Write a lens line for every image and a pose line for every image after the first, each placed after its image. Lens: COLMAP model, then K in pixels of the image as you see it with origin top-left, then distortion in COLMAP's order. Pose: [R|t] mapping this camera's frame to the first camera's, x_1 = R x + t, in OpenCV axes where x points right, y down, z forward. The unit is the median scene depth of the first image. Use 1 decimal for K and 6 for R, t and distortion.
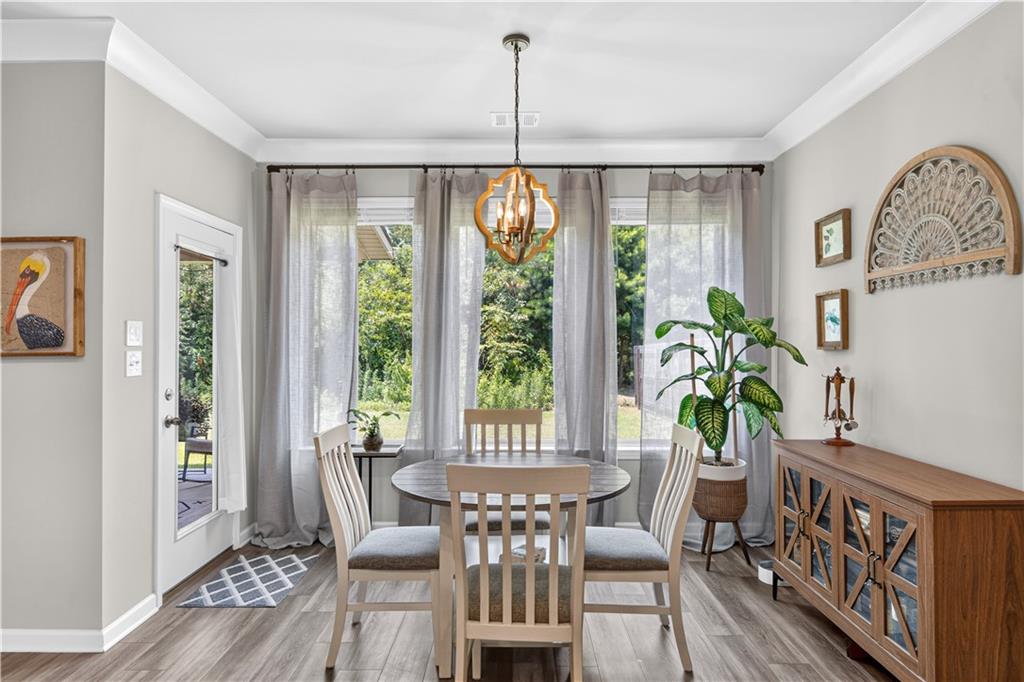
lens RADIAL K [[616.2, 0, 507.4], [0, 616.2, 338.3], [0, 0, 1]] dist [0.027434, -0.001672]
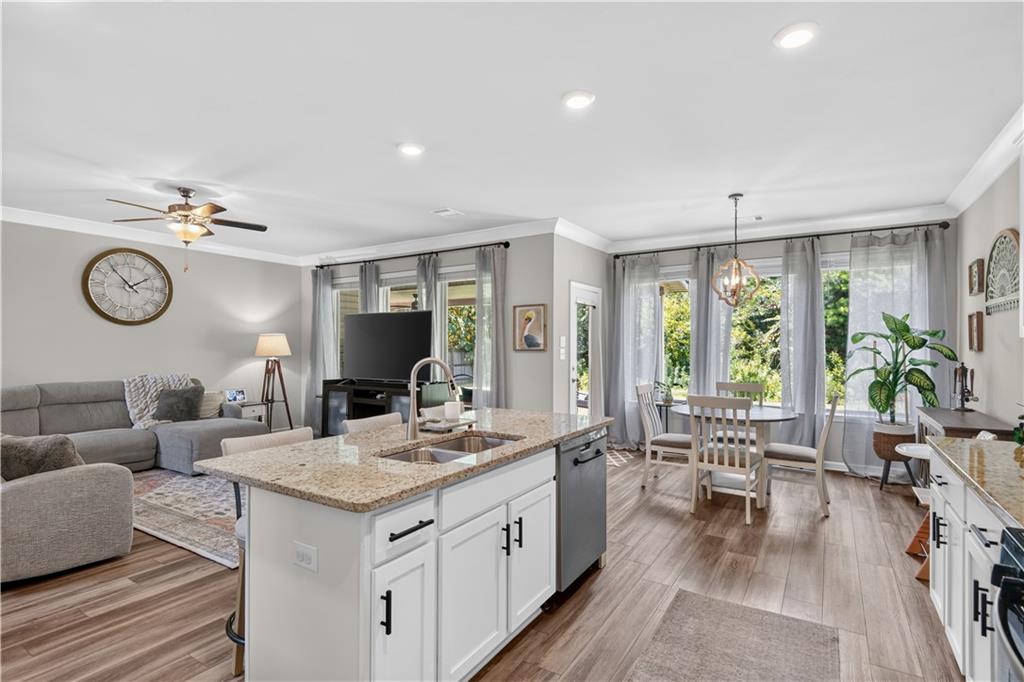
lens RADIAL K [[502.8, 0, 509.2], [0, 502.8, 345.1], [0, 0, 1]] dist [0.004026, -0.002953]
pose [[0.849550, 0.002409, -0.527502, 0.200676], [0.000376, 0.999987, 0.005172, -0.003597], [0.527508, -0.004592, 0.849538, -0.614740]]
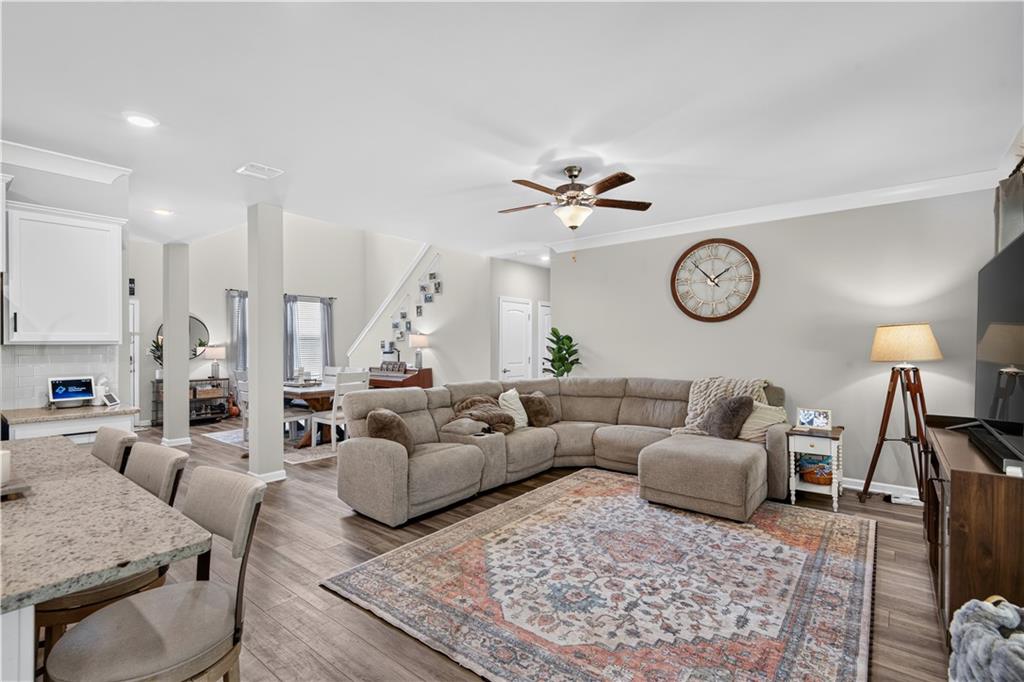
lens RADIAL K [[468.3, 0, 517.1], [0, 468.3, 342.6], [0, 0, 1]] dist [0.003567, -0.000588]
pose [[-0.614486, 0.001206, -0.788927, -0.248313], [0.006867, 0.999969, -0.003819, 0.003580], [0.788898, -0.007764, -0.614476, 0.559481]]
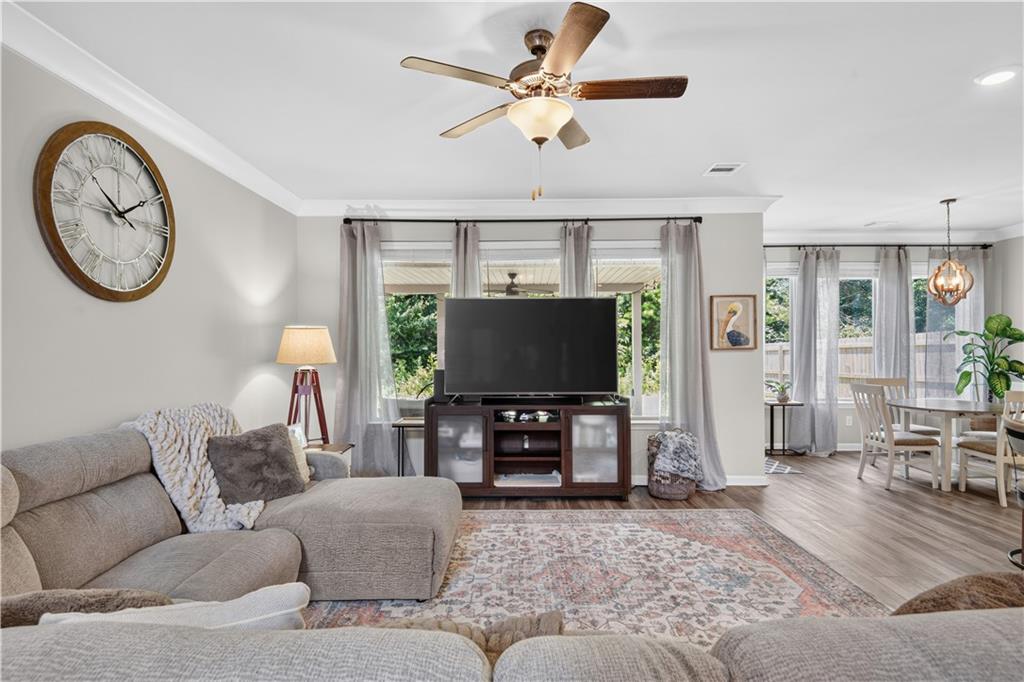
lens RADIAL K [[523.8, 0, 505.7], [0, 523.8, 344.4], [0, 0, 1]] dist [-0.005379, -0.003918]
pose [[0.999947, -0.001715, -0.010130, -1.174570], [0.001781, 0.999977, 0.006533, -0.001799], [0.010119, -0.006551, 0.999927, -0.630546]]
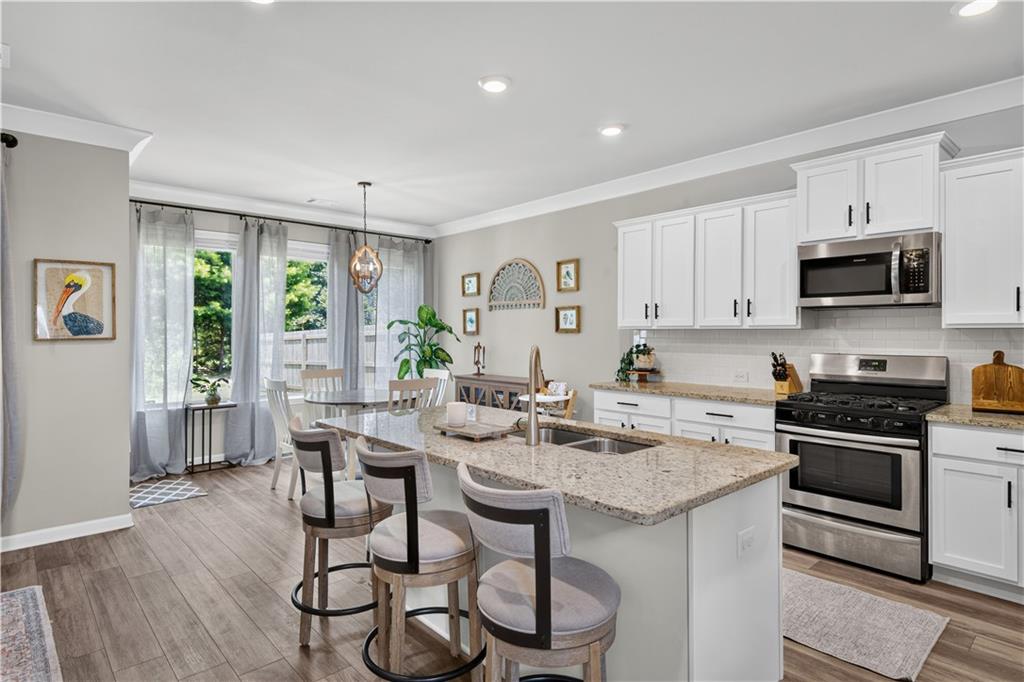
lens RADIAL K [[552.0, 0, 520.0], [0, 552.0, 332.5], [0, 0, 1]] dist [0.005609, -0.003386]
pose [[0.720018, -0.000853, 0.693955, -0.699750], [-0.004250, 0.999975, 0.005638, -0.001761], [-0.693942, -0.007009, 0.719997, -0.527205]]
